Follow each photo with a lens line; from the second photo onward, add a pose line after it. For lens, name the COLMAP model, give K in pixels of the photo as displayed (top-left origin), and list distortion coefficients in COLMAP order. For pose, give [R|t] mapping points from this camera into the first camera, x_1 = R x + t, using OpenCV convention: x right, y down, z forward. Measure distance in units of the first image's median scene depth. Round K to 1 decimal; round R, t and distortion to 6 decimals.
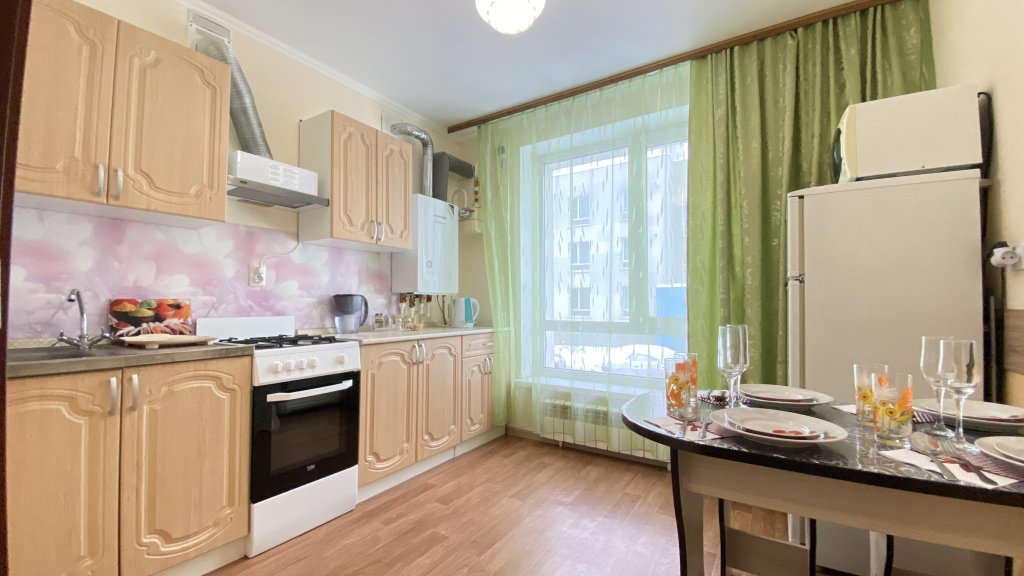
lens RADIAL K [[410.9, 0, 515.2], [0, 410.9, 293.9], [0, 0, 1]] dist [-0.004480, -0.007867]
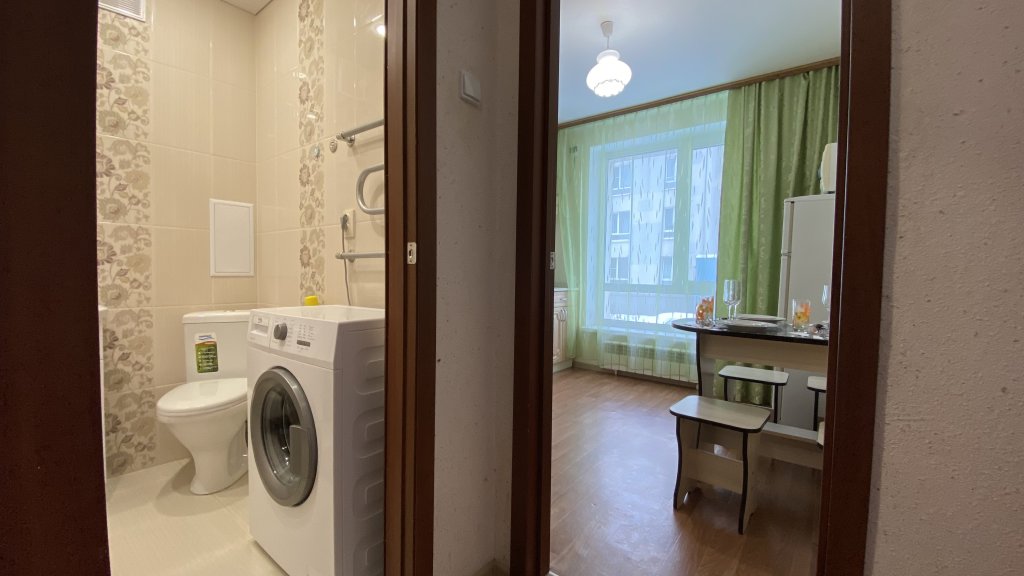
lens RADIAL K [[410.9, 0, 513.3], [0, 410.9, 292.2], [0, 0, 1]] dist [-0.004480, -0.007867]
pose [[0.996204, 0.022885, -0.083988, -0.149732], [-0.016563, 0.997030, 0.075210, 0.002493], [0.085459, -0.073533, 0.993624, -0.449072]]
